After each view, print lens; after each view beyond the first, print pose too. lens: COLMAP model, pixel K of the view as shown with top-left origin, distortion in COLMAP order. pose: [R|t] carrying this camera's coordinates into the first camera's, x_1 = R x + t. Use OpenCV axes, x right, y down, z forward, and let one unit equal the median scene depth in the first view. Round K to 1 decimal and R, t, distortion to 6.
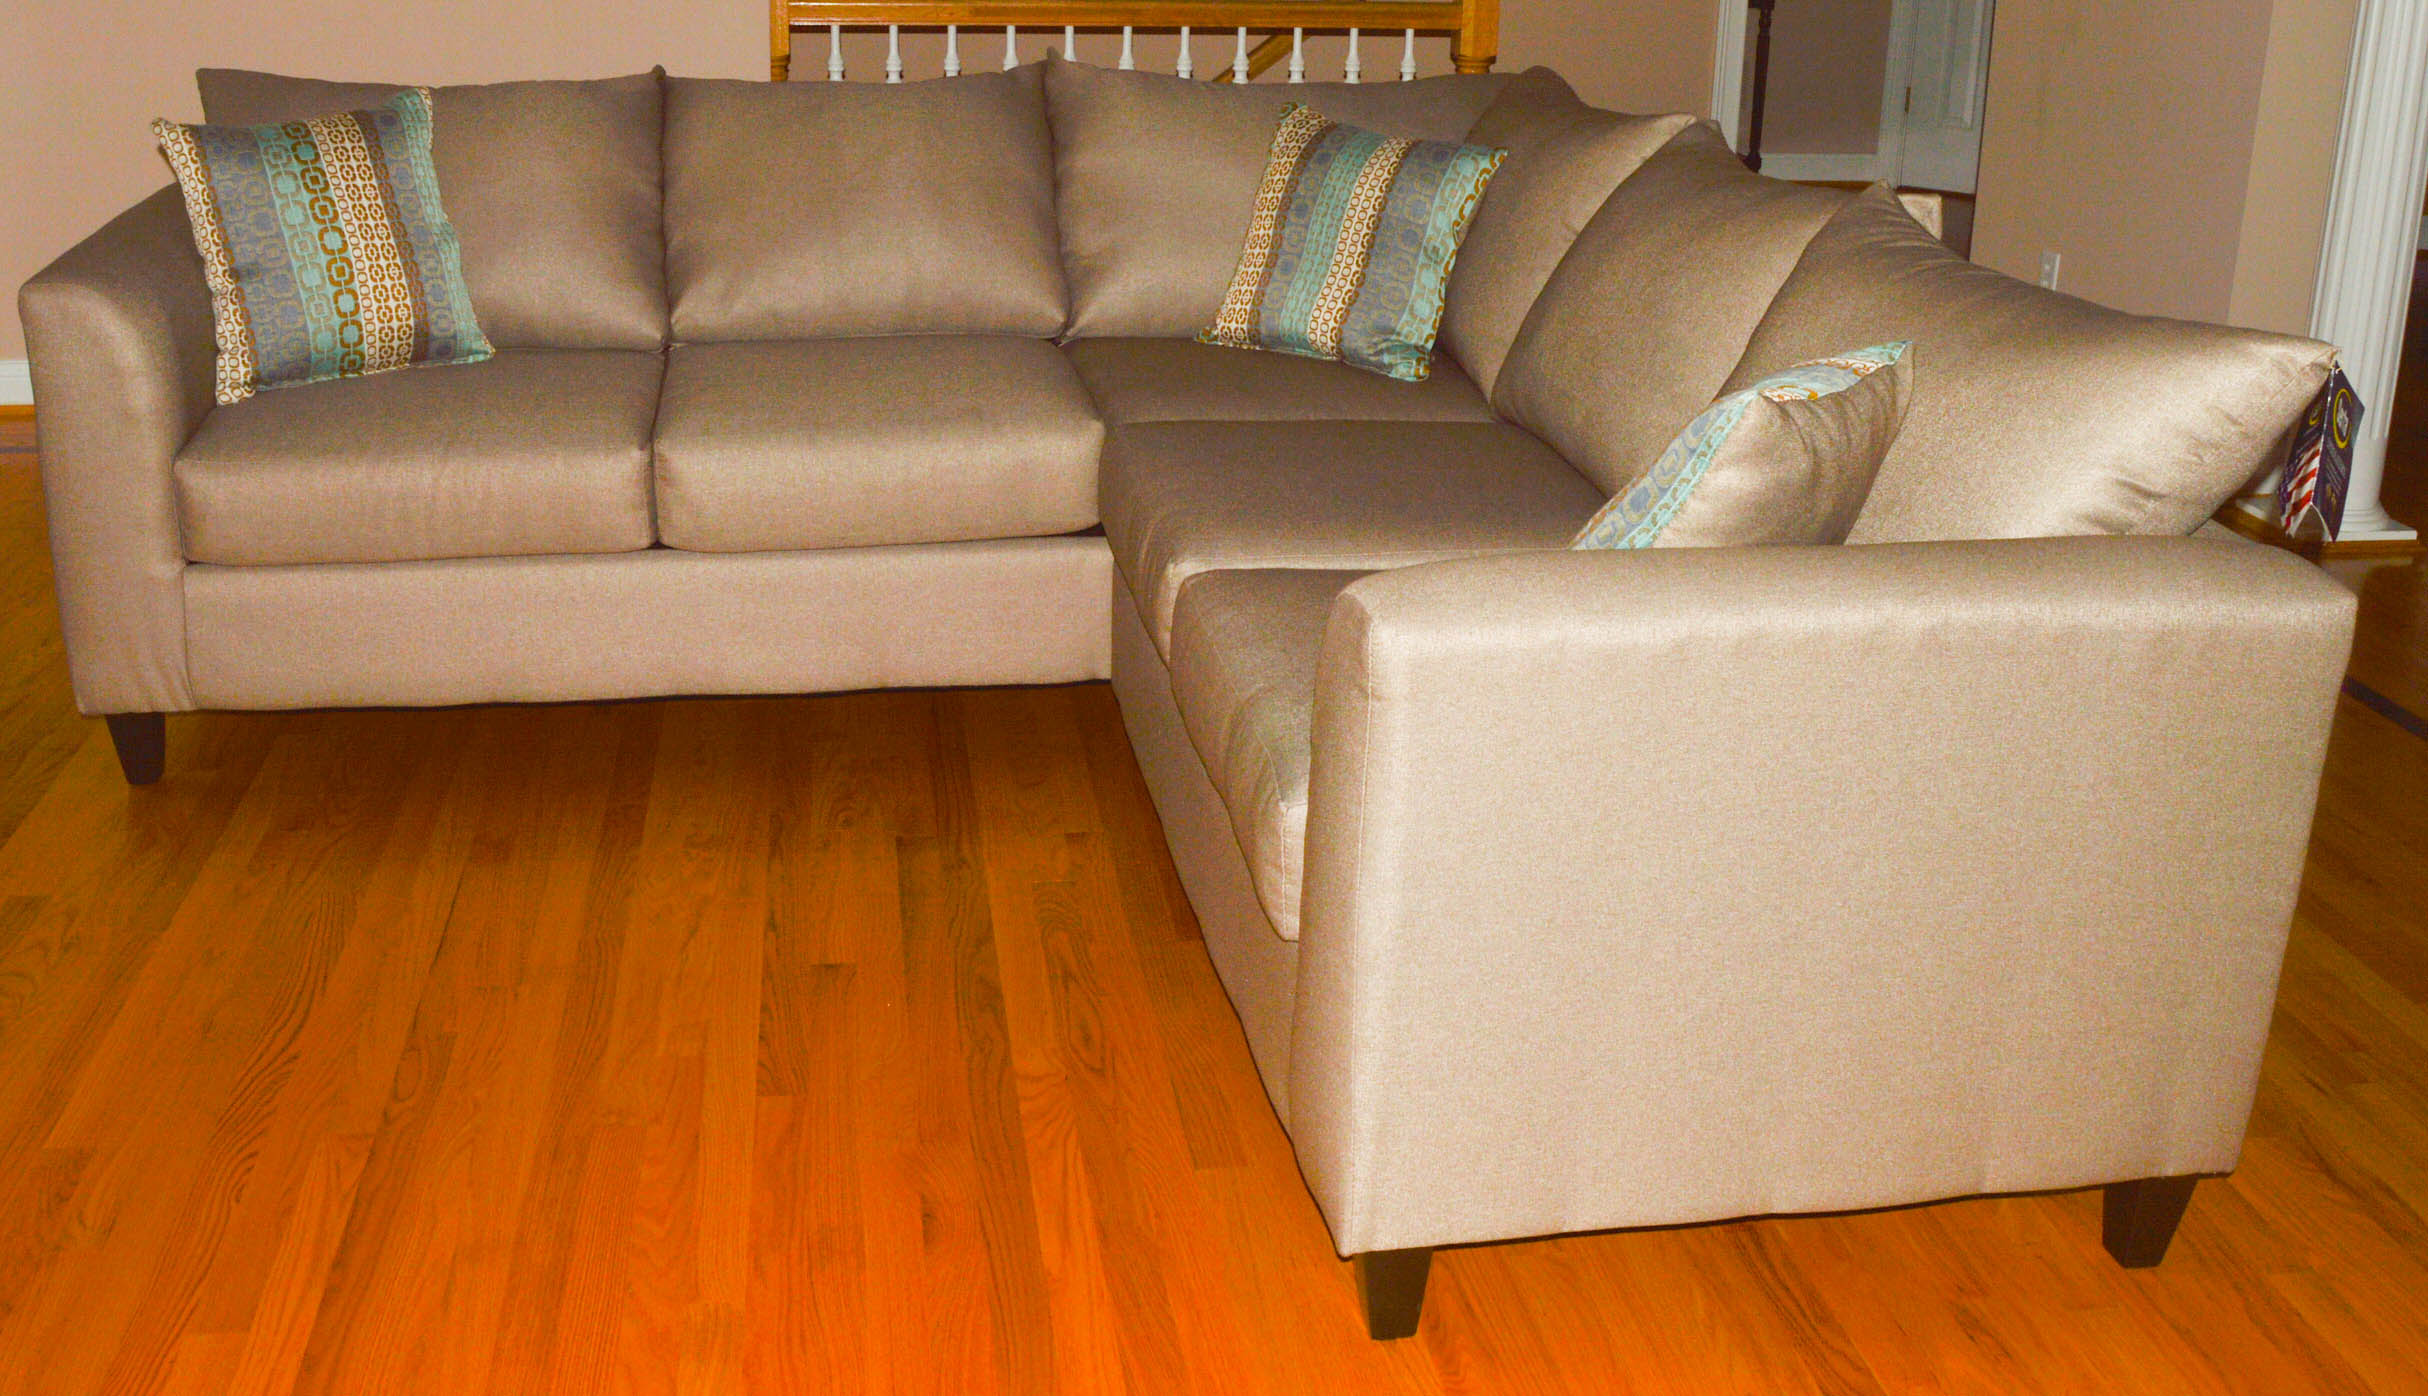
lens RADIAL K [[2370.2, 0, 1203.7], [0, 2370.2, 530.8], [0, 0, 1]] dist [-0.027188, -0.021777]
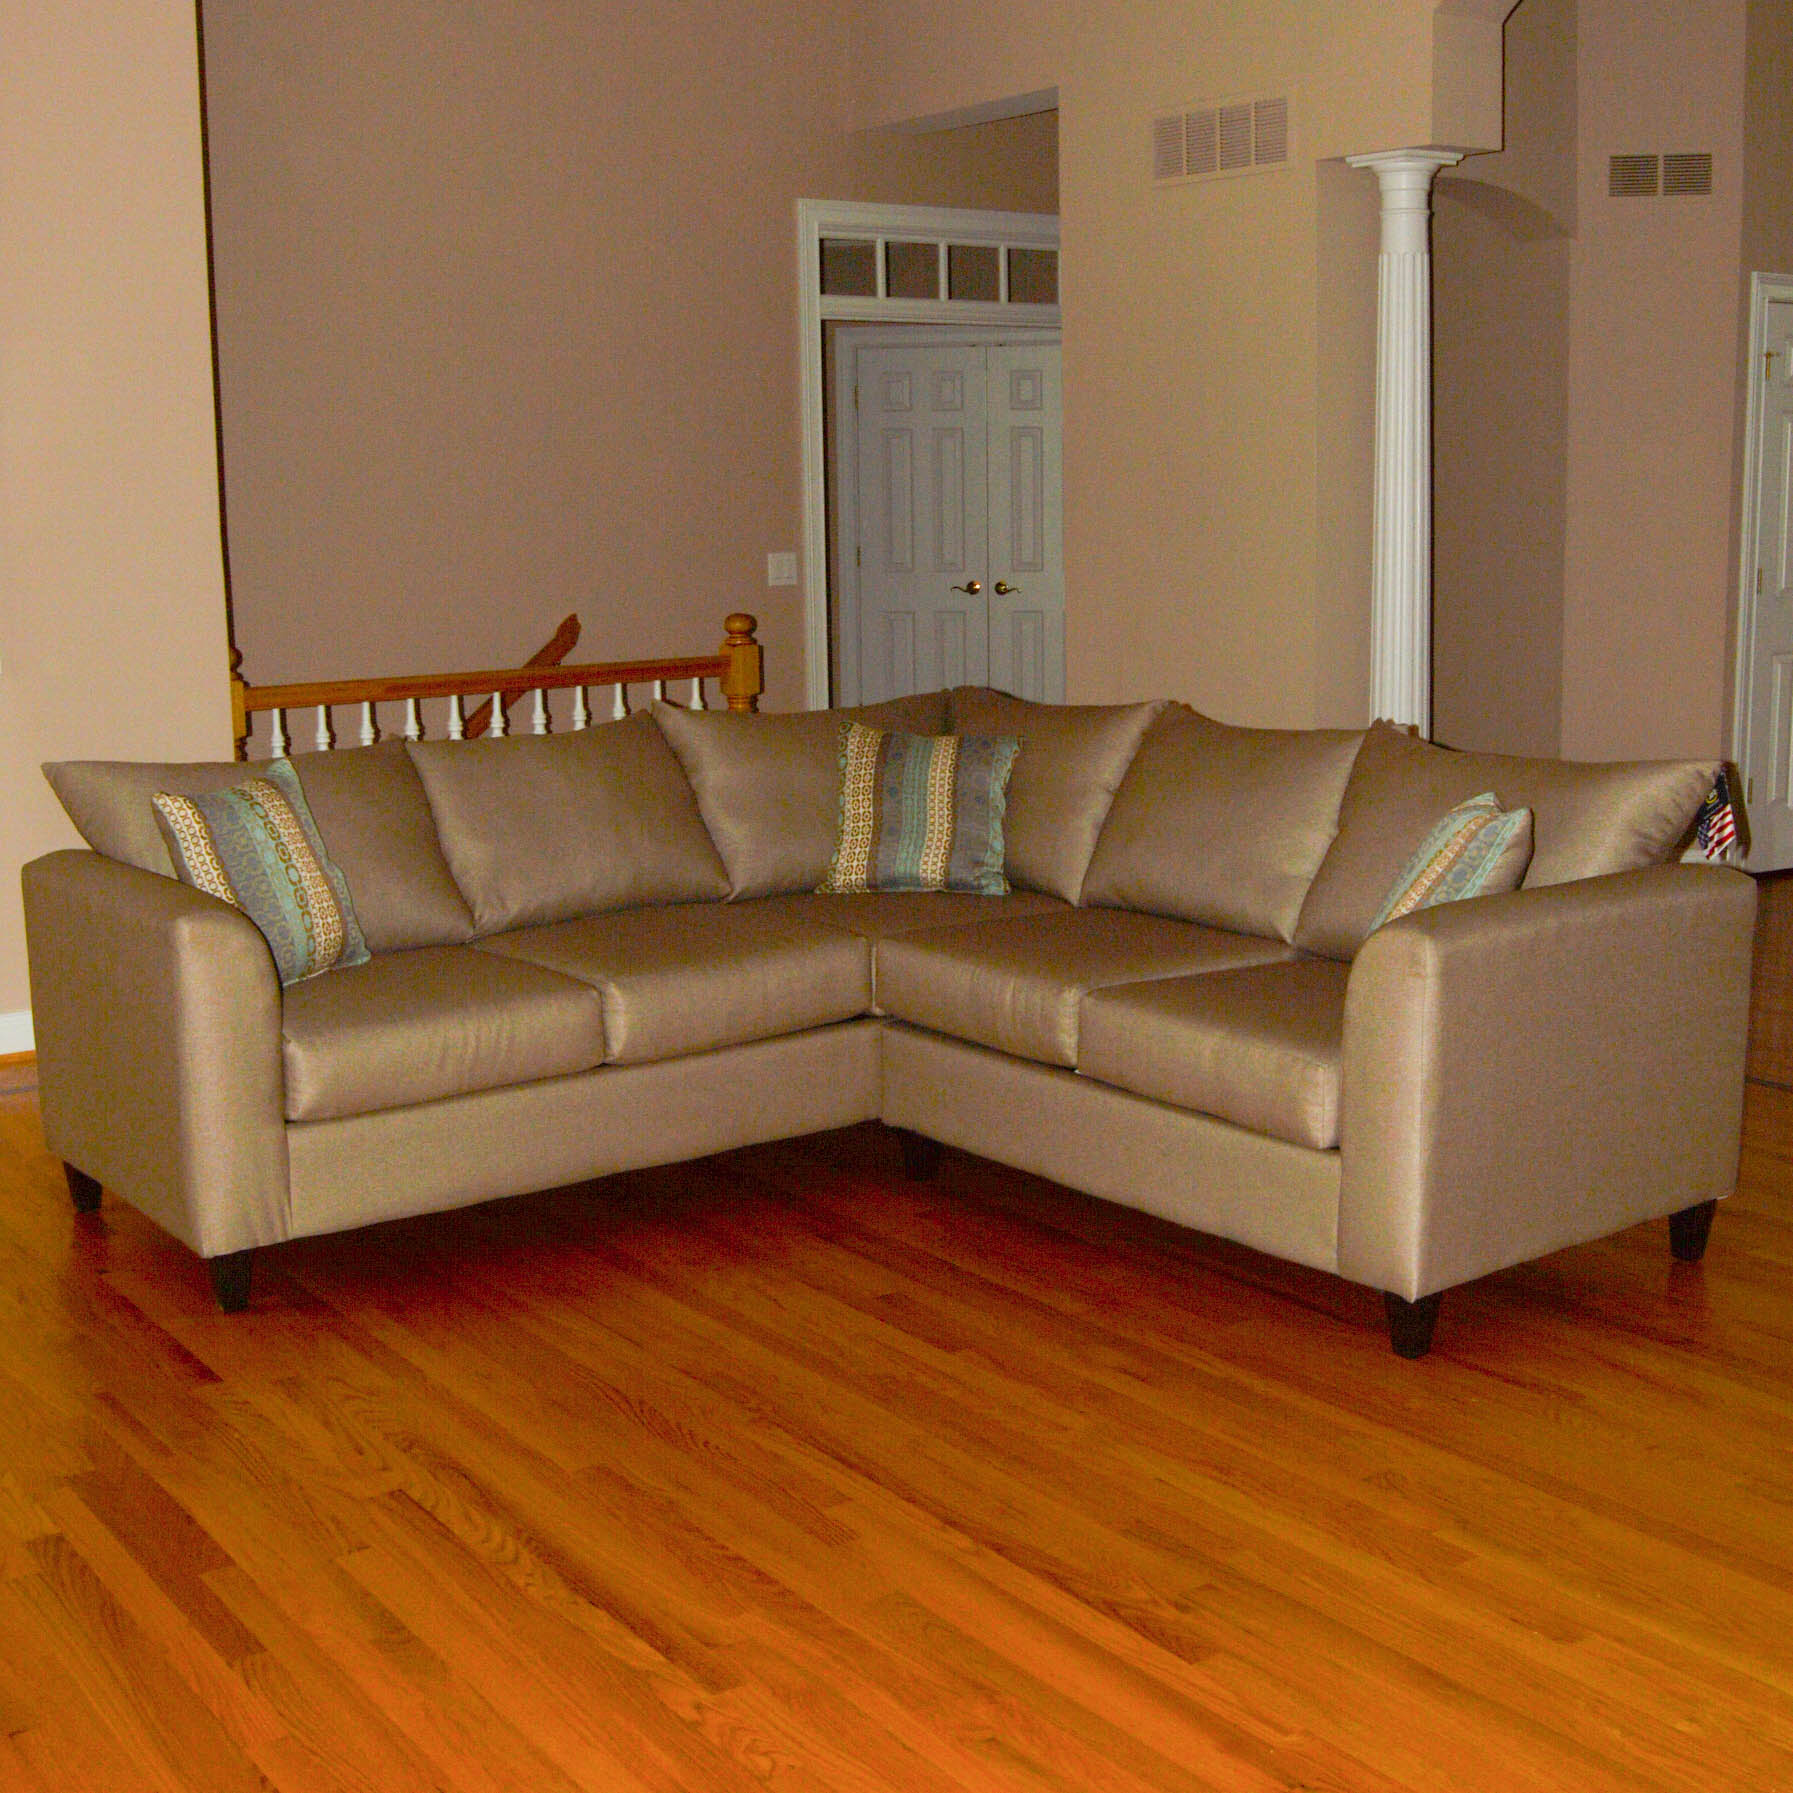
lens RADIAL K [[2361.9, 0, 896.5], [0, 2361.9, 896.5], [0, 0, 1]] dist [-0.045753, -0.011358]
pose [[0.883103, -0.111820, 0.455658, -0.640906], [0.169165, 0.981746, -0.086932, 0.054731], [-0.437620, 0.153851, 0.885900, -0.276186]]
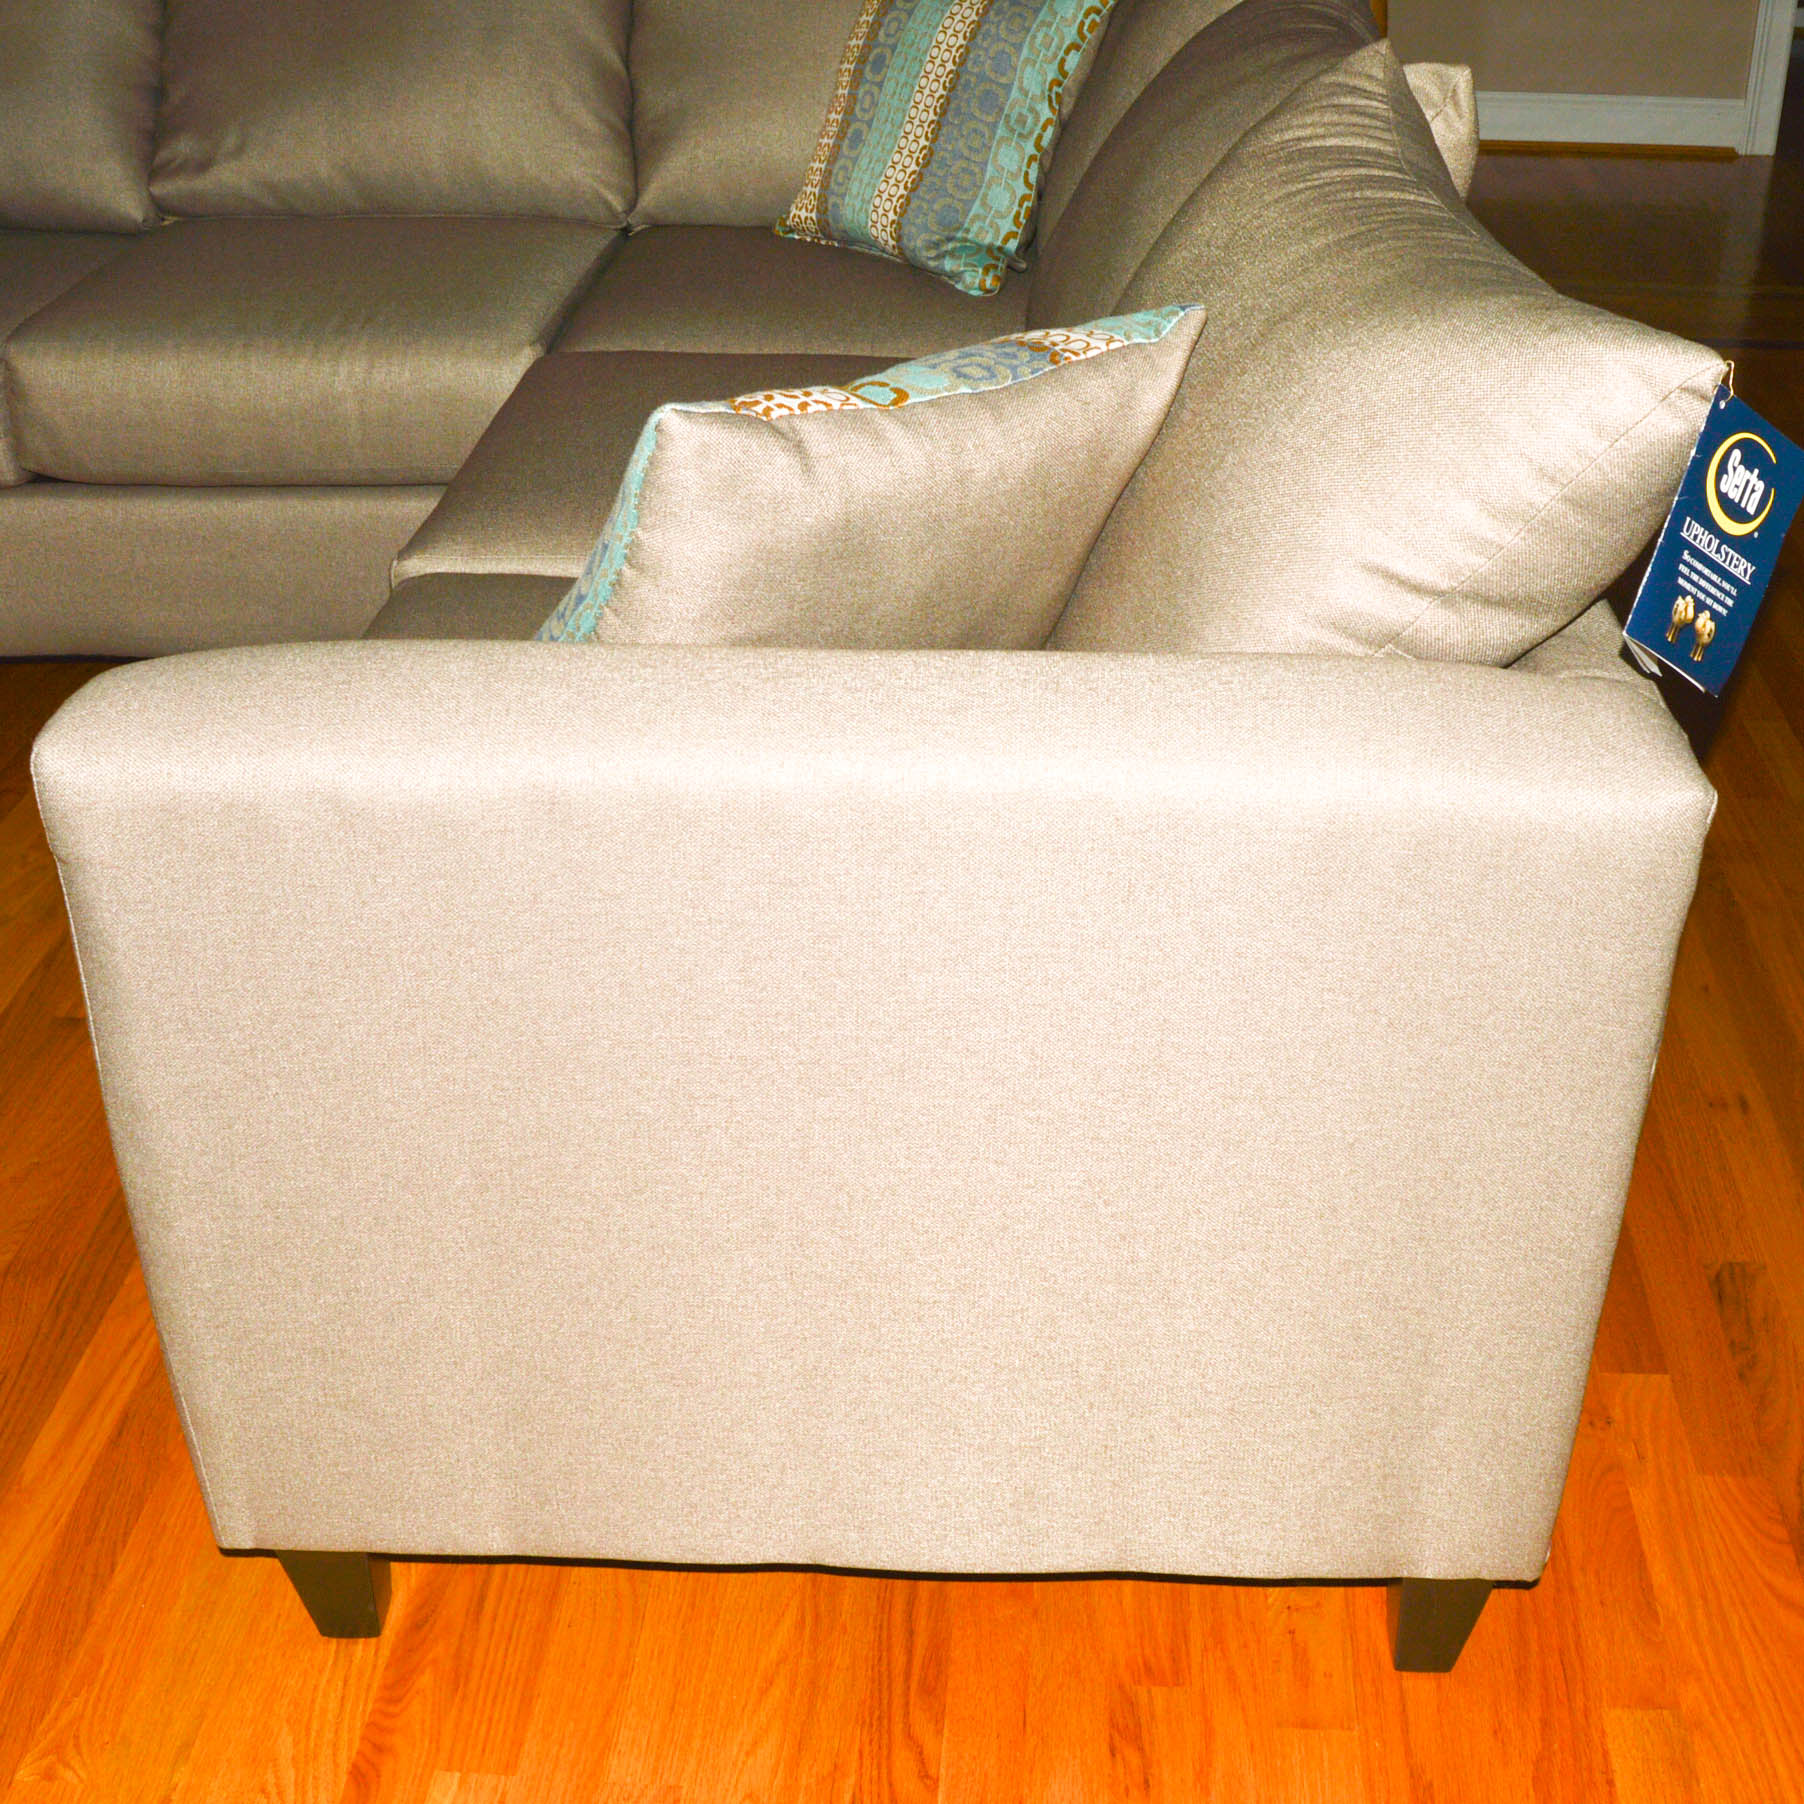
lens RADIAL K [[2376.4, 0, 902.0], [0, 2376.4, 902.0], [0, 0, 1]] dist [-0.045753, -0.011358]
pose [[0.976003, 0.079627, -0.202678, 0.235359], [-0.033834, 0.974895, 0.220080, -0.039241], [0.215114, -0.207941, 0.954194, 0.214913]]
